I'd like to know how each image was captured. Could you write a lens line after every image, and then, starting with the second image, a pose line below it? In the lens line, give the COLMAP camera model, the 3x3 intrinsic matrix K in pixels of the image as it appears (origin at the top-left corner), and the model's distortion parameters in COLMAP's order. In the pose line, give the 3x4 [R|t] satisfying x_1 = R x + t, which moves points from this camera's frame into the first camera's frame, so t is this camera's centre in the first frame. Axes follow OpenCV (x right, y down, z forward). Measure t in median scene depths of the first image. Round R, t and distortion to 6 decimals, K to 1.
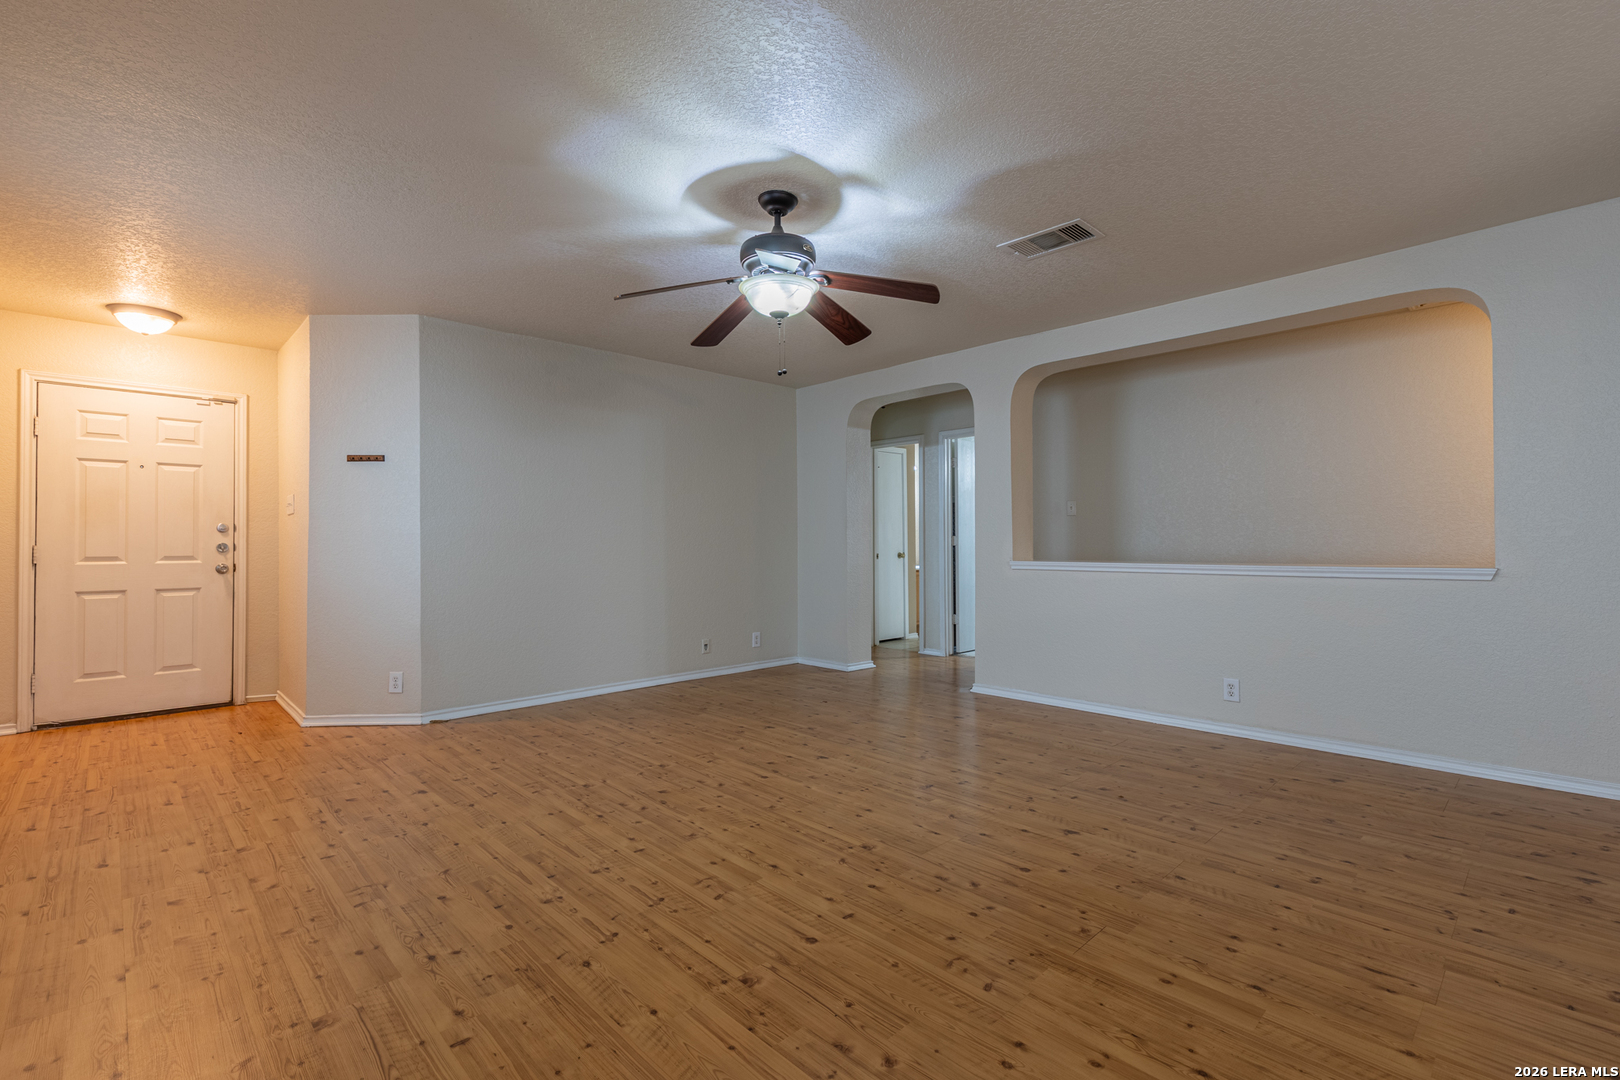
lens RADIAL K [[728.1, 0, 811.6], [0, 728.1, 535.6], [0, 0, 1]] dist [0.009951, -0.002686]
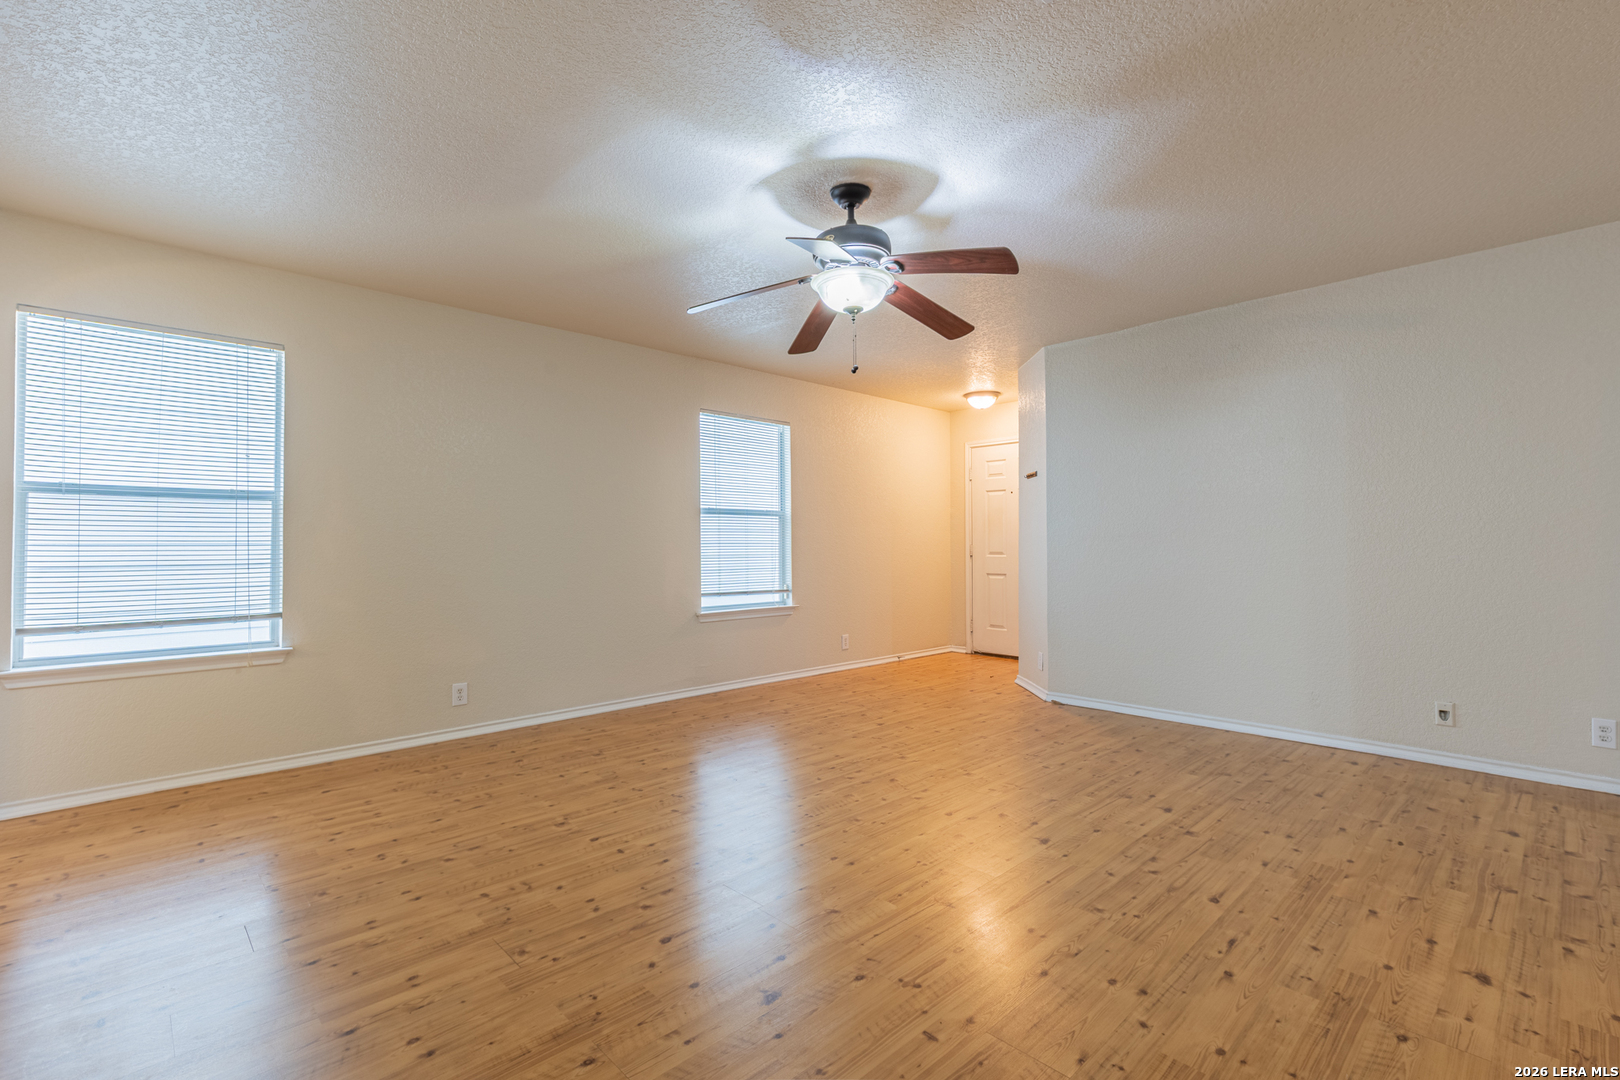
lens RADIAL K [[728.1, 0, 818.0], [0, 728.1, 532.1], [0, 0, 1]] dist [0.009951, -0.002686]
pose [[-0.000895, -0.014314, -0.999897, 0.945397], [0.017068, 0.999752, -0.014327, 0.002566], [0.999854, -0.017079, -0.000650, 0.980967]]
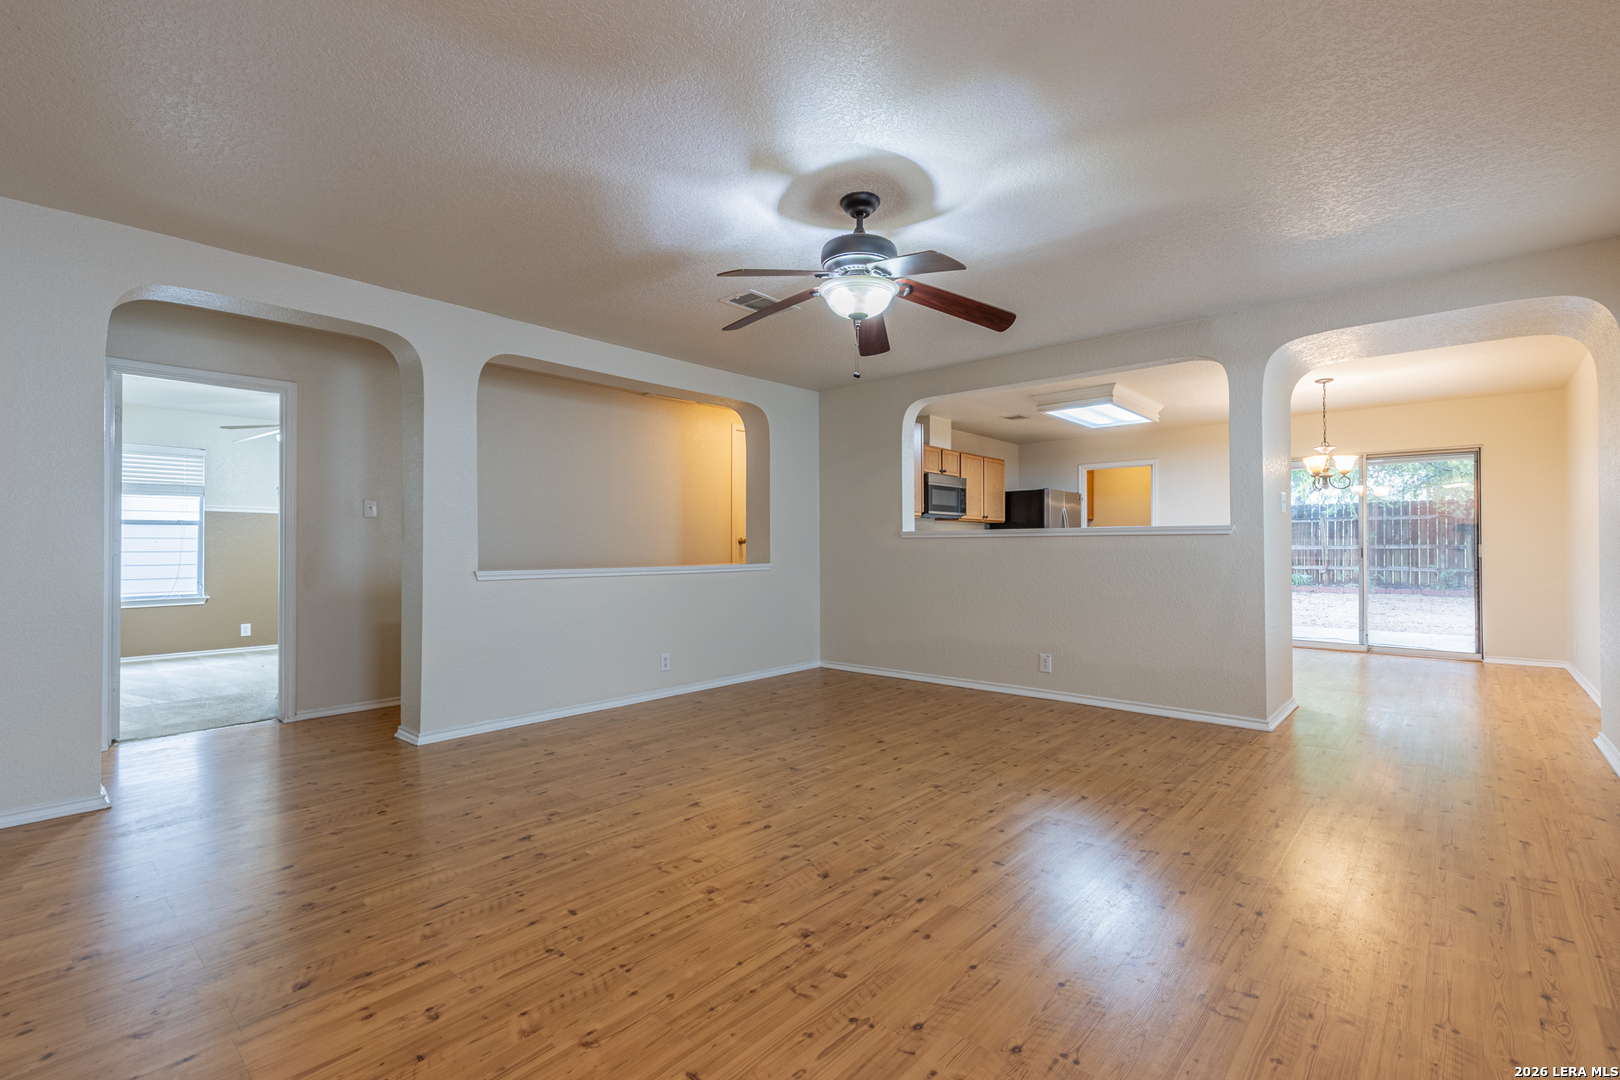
lens RADIAL K [[728.1, 0, 818.9], [0, 728.1, 532.6], [0, 0, 1]] dist [0.009951, -0.002686]
pose [[-0.084029, 0.026778, 0.996103, -1.054987], [-0.006035, 0.999607, -0.027381, 0.019008], [-0.996445, -0.008312, -0.083834, 1.171876]]
